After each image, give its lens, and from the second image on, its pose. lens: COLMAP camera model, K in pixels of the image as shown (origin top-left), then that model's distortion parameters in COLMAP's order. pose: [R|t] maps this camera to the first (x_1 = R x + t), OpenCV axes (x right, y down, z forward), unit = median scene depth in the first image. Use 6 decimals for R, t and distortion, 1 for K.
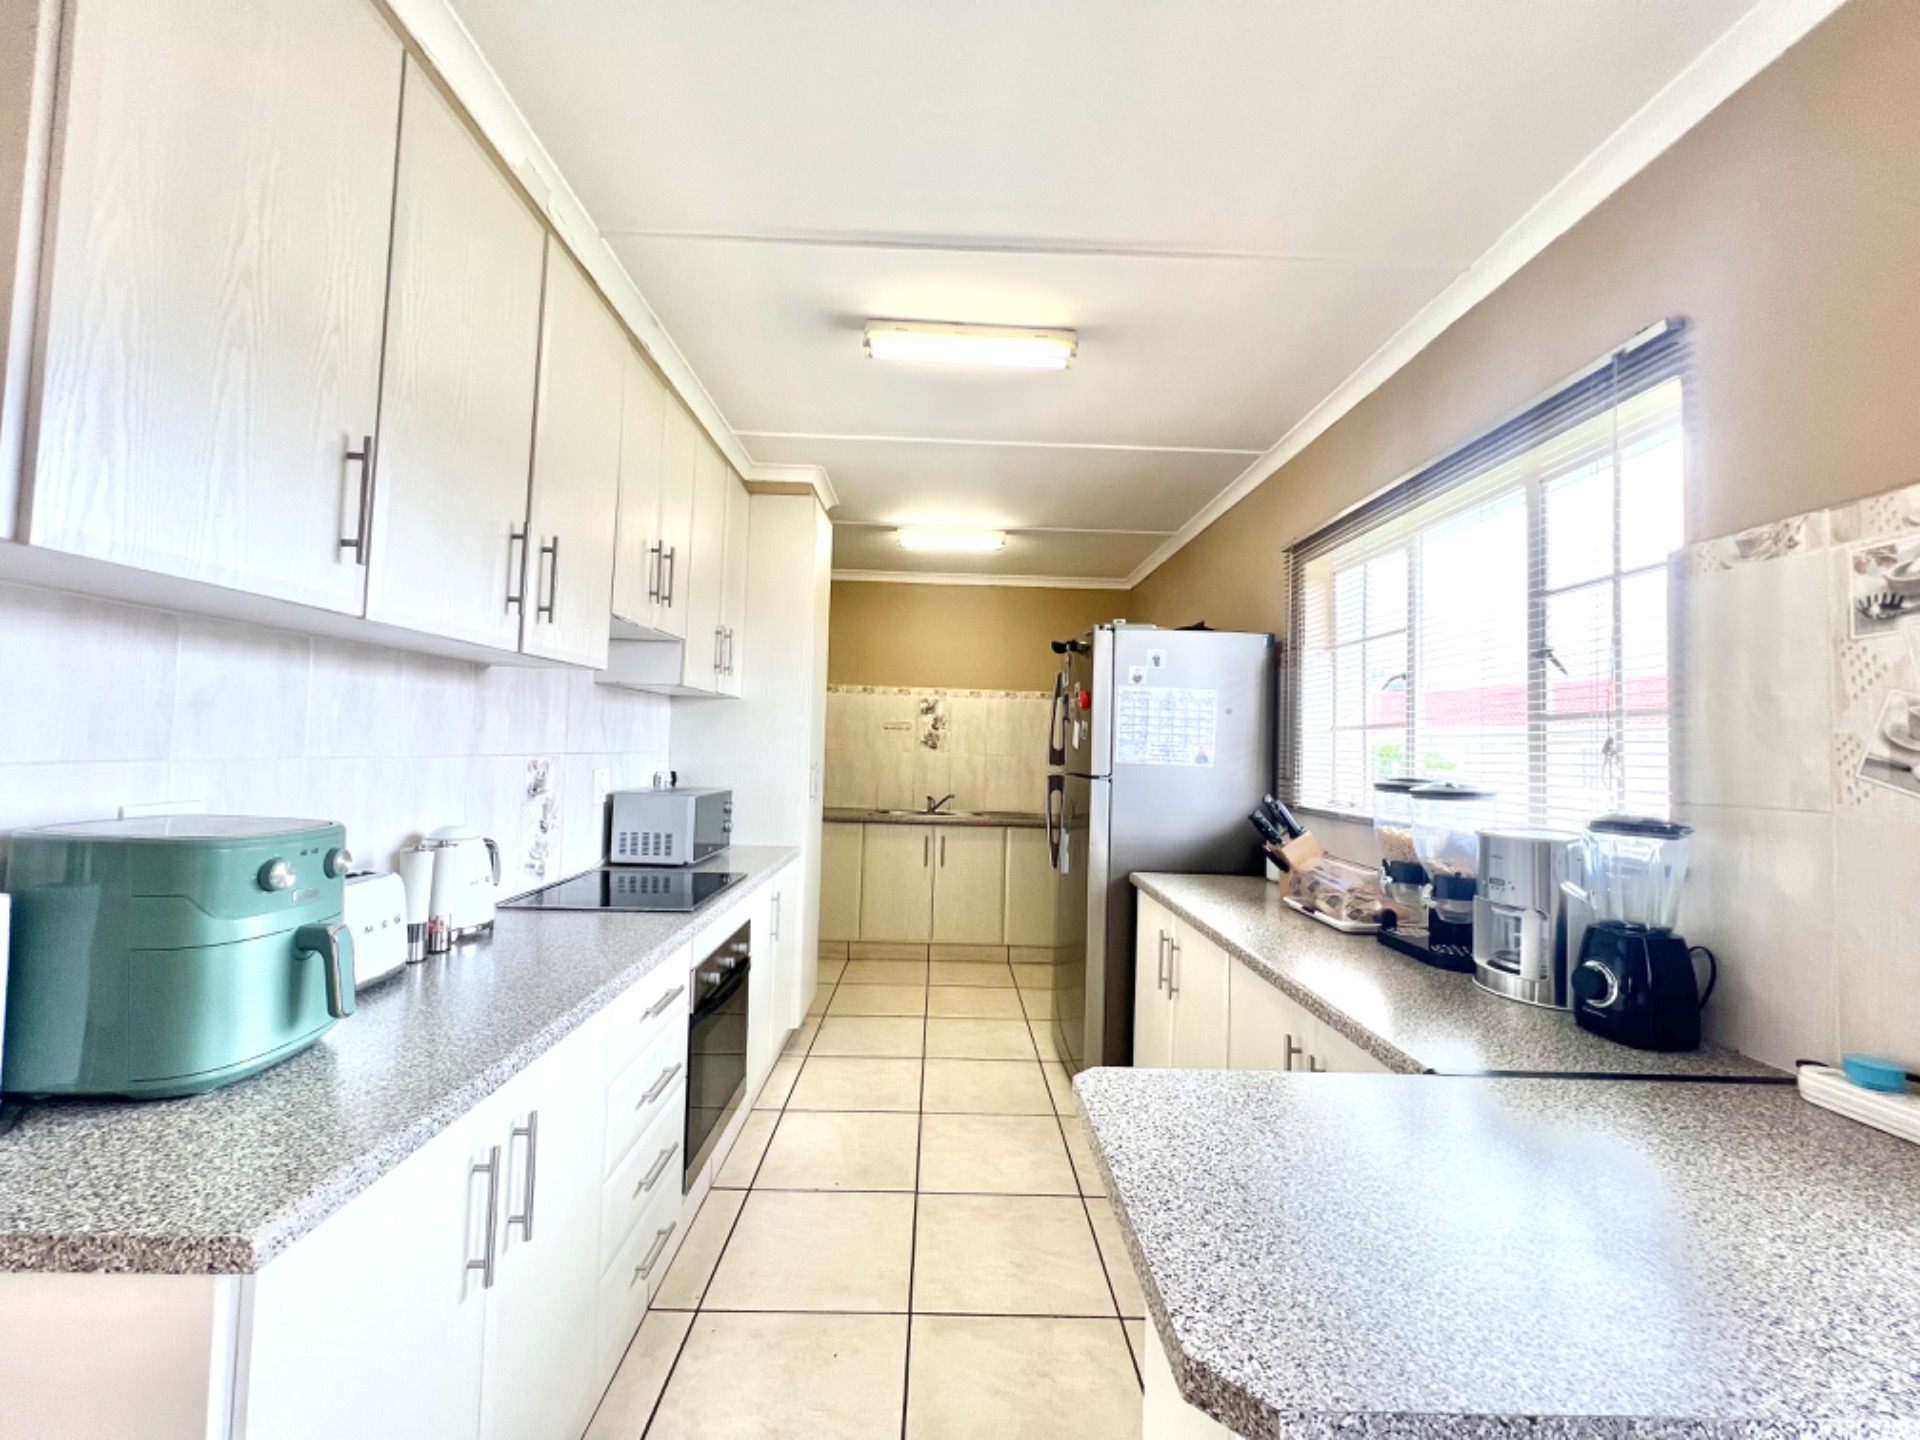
lens RADIAL K [[769.1, 0, 957.6], [0, 769.1, 715.3], [0, 0, 1]] dist [-0.003946, 0.001523]
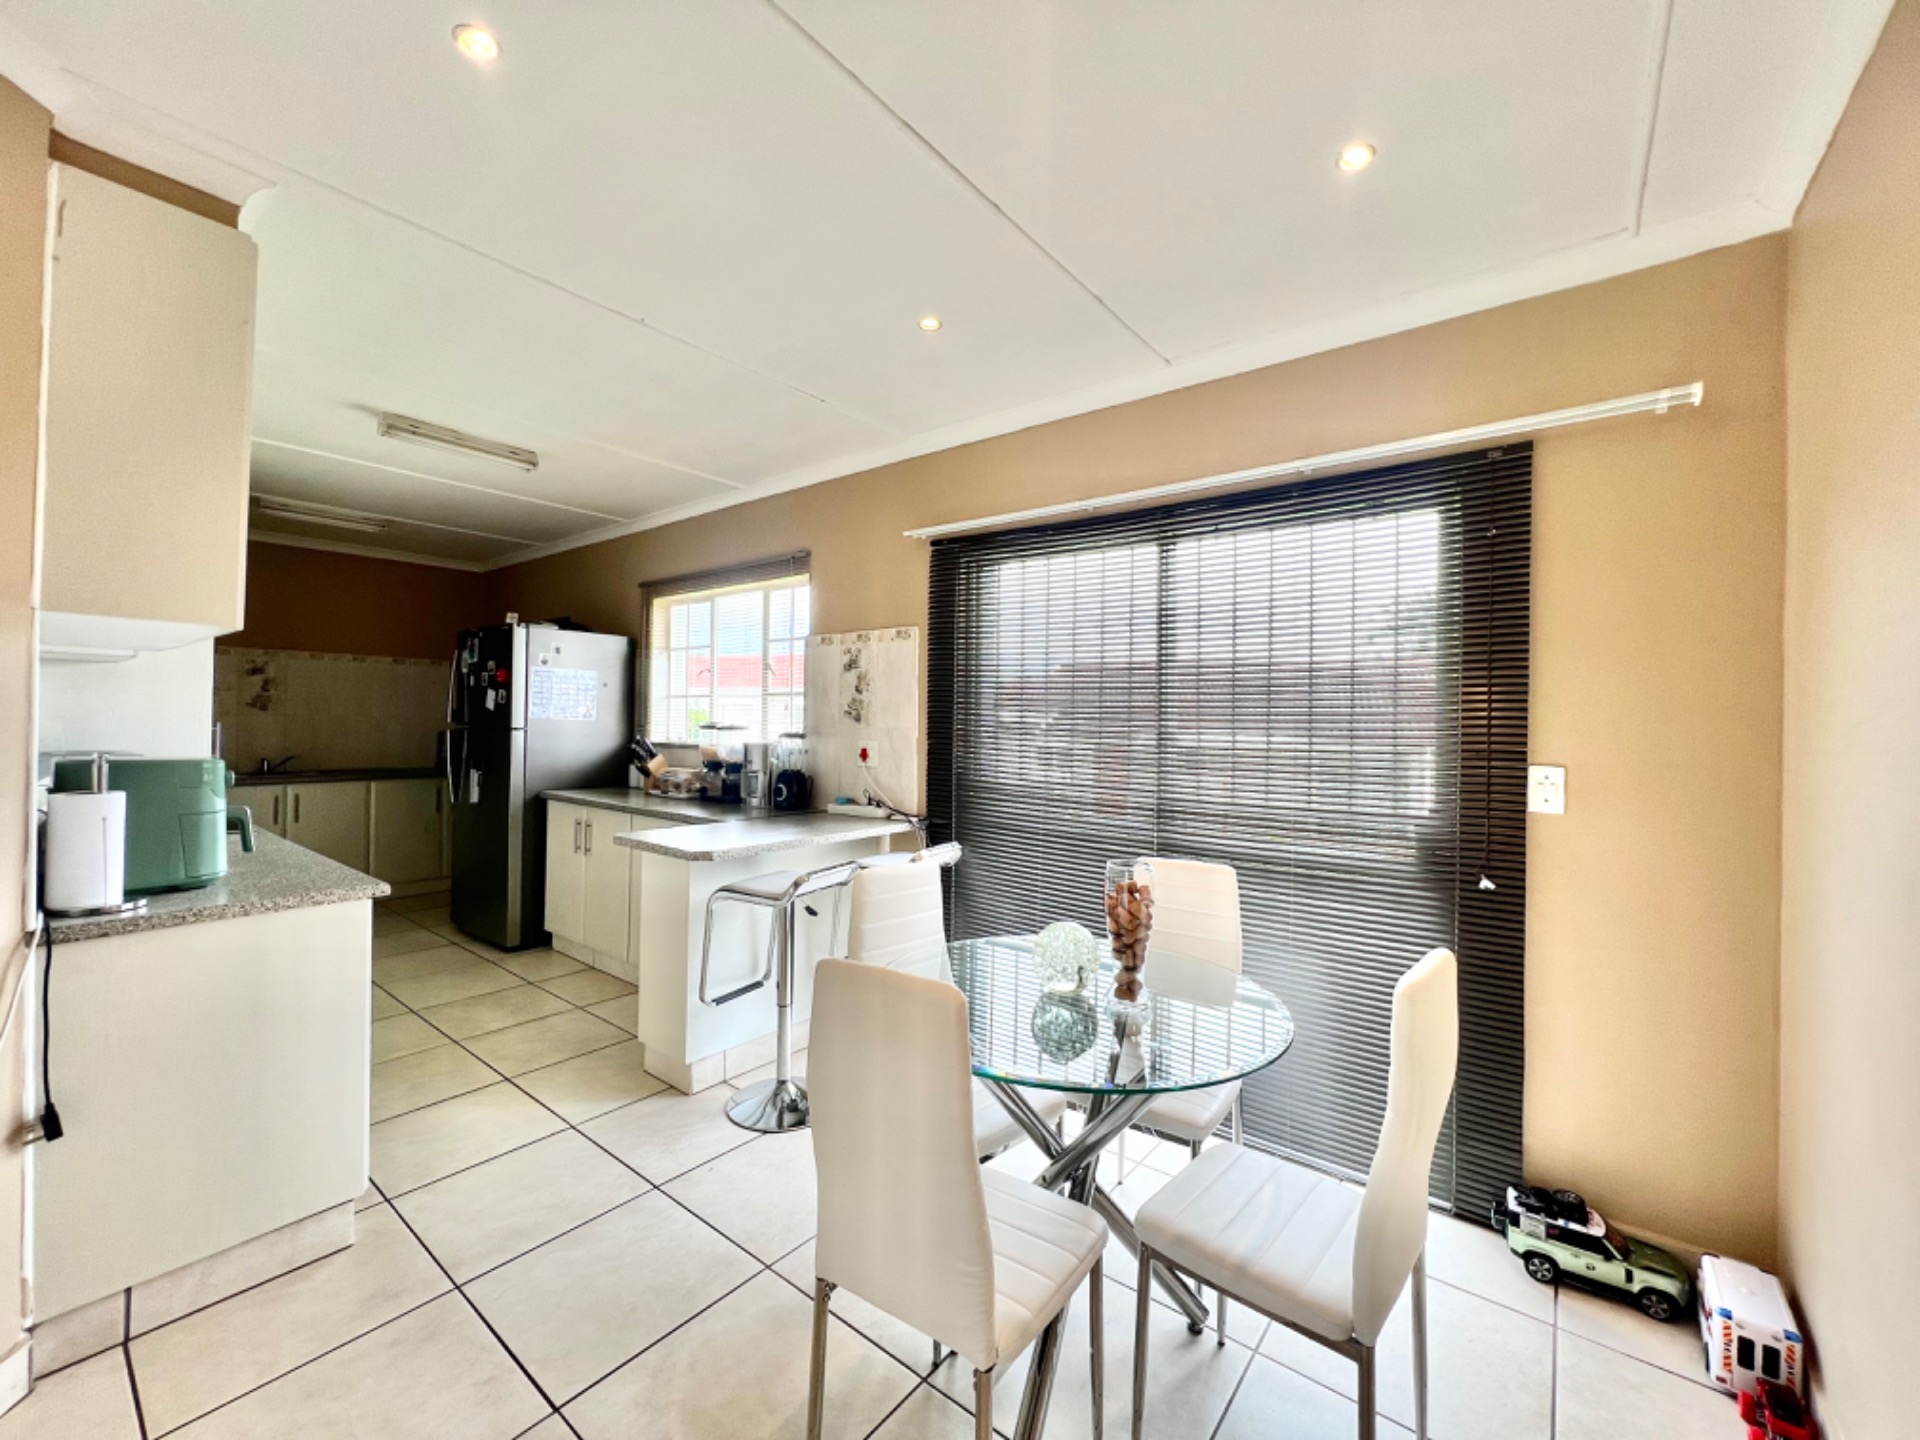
lens RADIAL K [[769.1, 0, 952.9], [0, 769.1, 719.7], [0, 0, 1]] dist [-0.003946, 0.001523]
pose [[0.637989, -0.018876, 0.769814, -0.545443], [-0.027011, 0.998536, 0.046870, -0.036725], [-0.769572, -0.050696, 0.636544, -0.747175]]
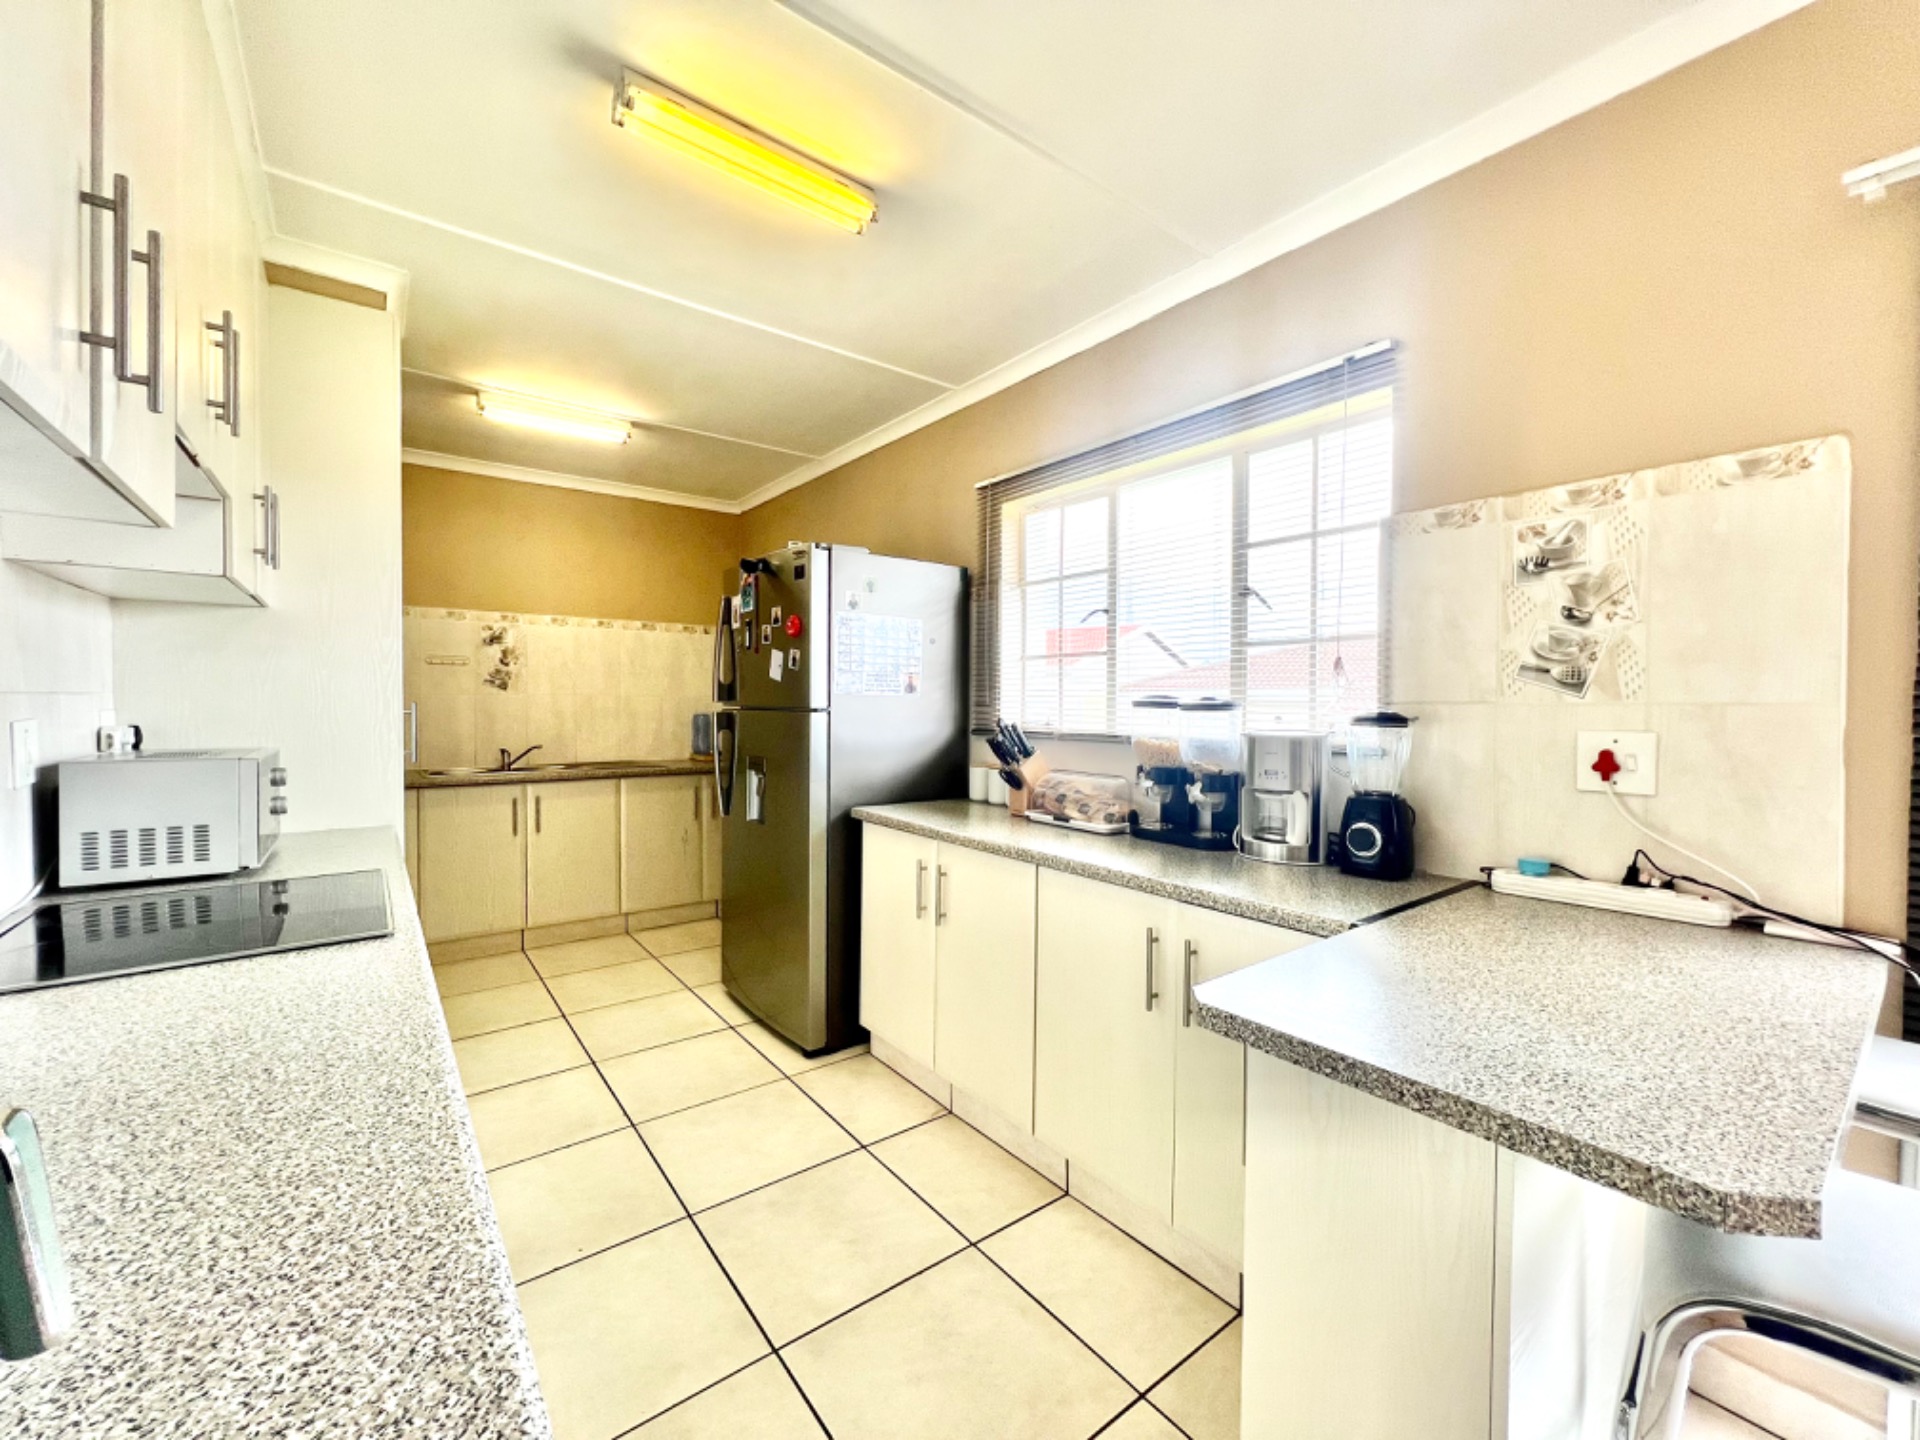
lens RADIAL K [[769.1, 0, 948.9], [0, 769.1, 714.6], [0, 0, 1]] dist [-0.003946, 0.001523]
pose [[0.806363, -0.036116, 0.590317, -0.312610], [-0.006591, 0.997523, 0.070032, 0.027071], [-0.591384, -0.060362, 0.804128, 0.217481]]
